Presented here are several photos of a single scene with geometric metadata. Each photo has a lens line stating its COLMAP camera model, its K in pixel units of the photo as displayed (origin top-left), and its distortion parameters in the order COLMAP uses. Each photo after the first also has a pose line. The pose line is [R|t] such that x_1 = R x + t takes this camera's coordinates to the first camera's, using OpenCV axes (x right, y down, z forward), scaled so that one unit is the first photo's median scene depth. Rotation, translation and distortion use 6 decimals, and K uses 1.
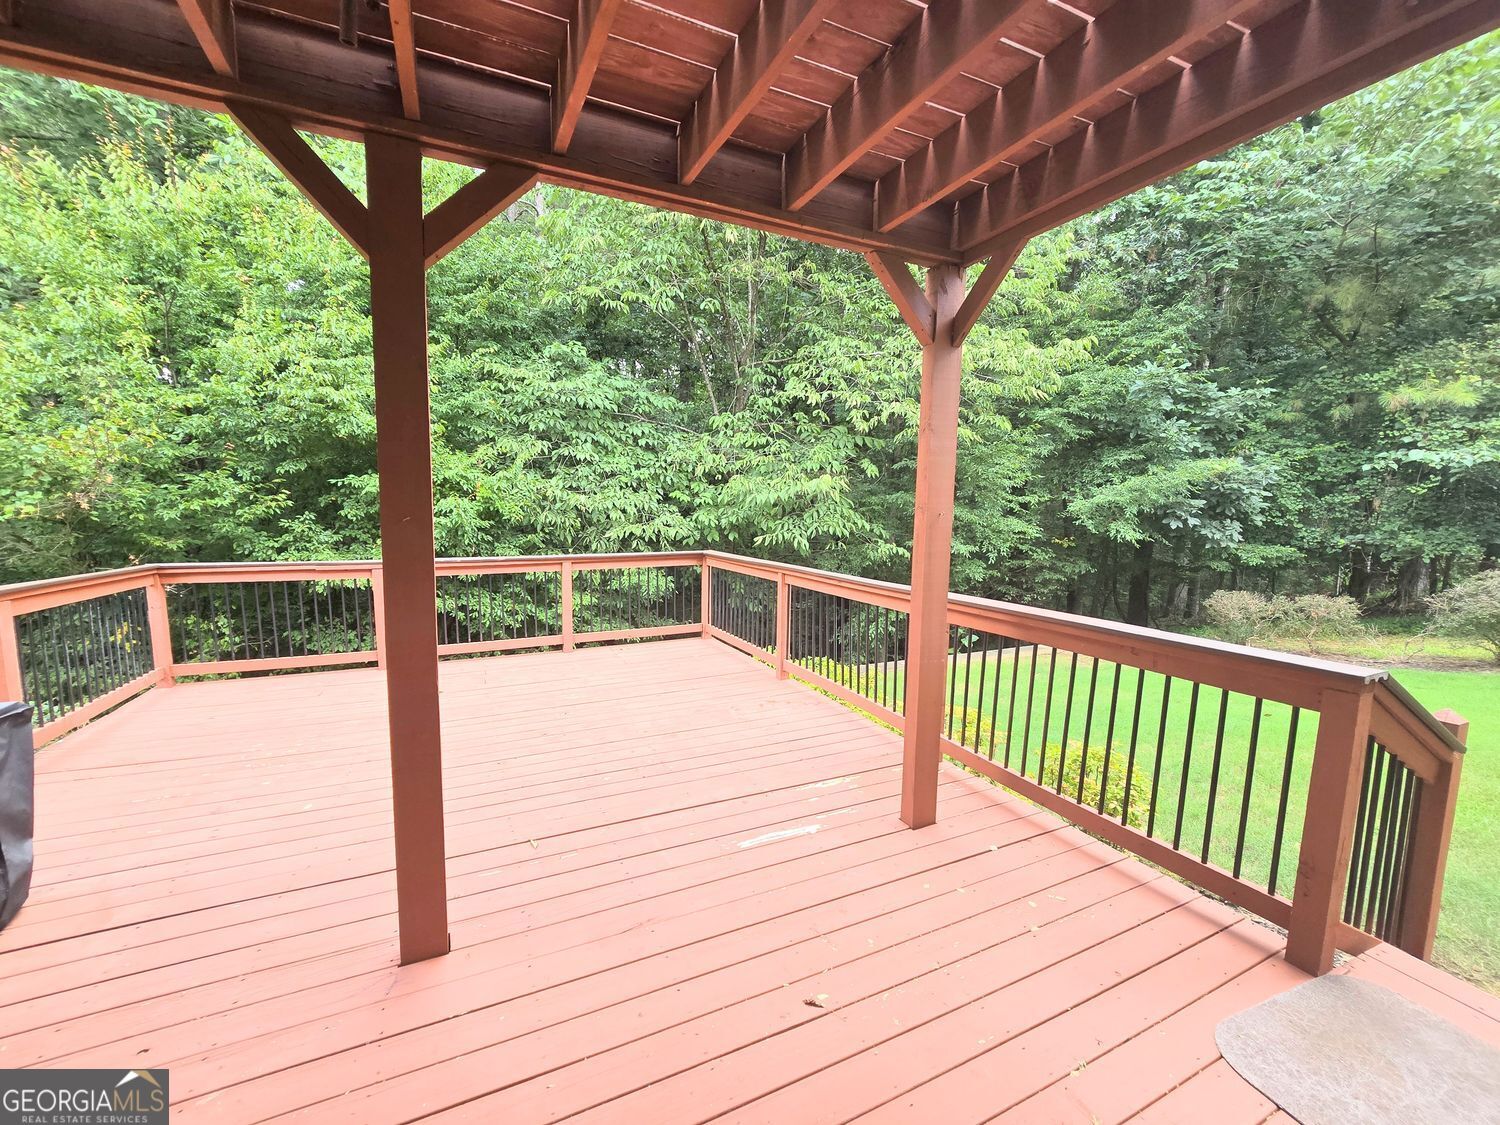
lens RADIAL K [[610.0, 0, 748.4], [0, 610.0, 567.7], [0, 0, 1]] dist [-0.010041, 0.001085]
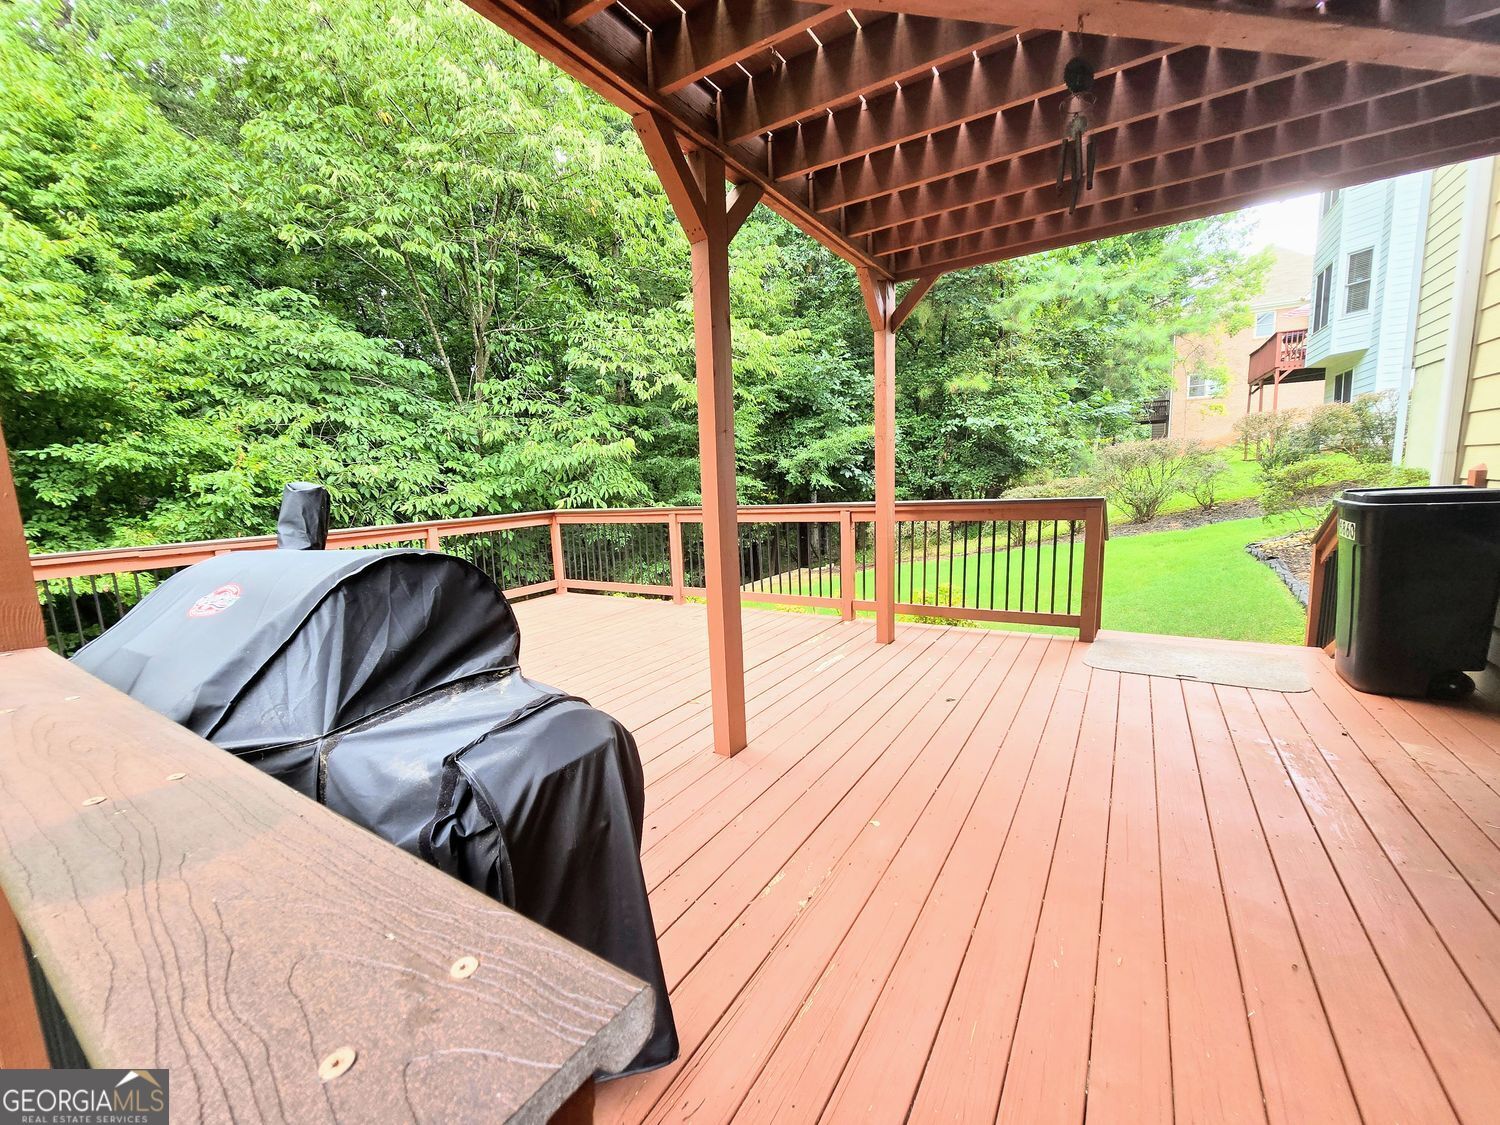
lens RADIAL K [[610.0, 0, 746.6], [0, 610.0, 565.5], [0, 0, 1]] dist [-0.010041, 0.001085]
pose [[0.844418, -0.122803, 0.521419, -0.242535], [0.107745, 0.992412, 0.059241, 0.028091], [-0.524738, 0.006156, 0.851242, -0.042072]]
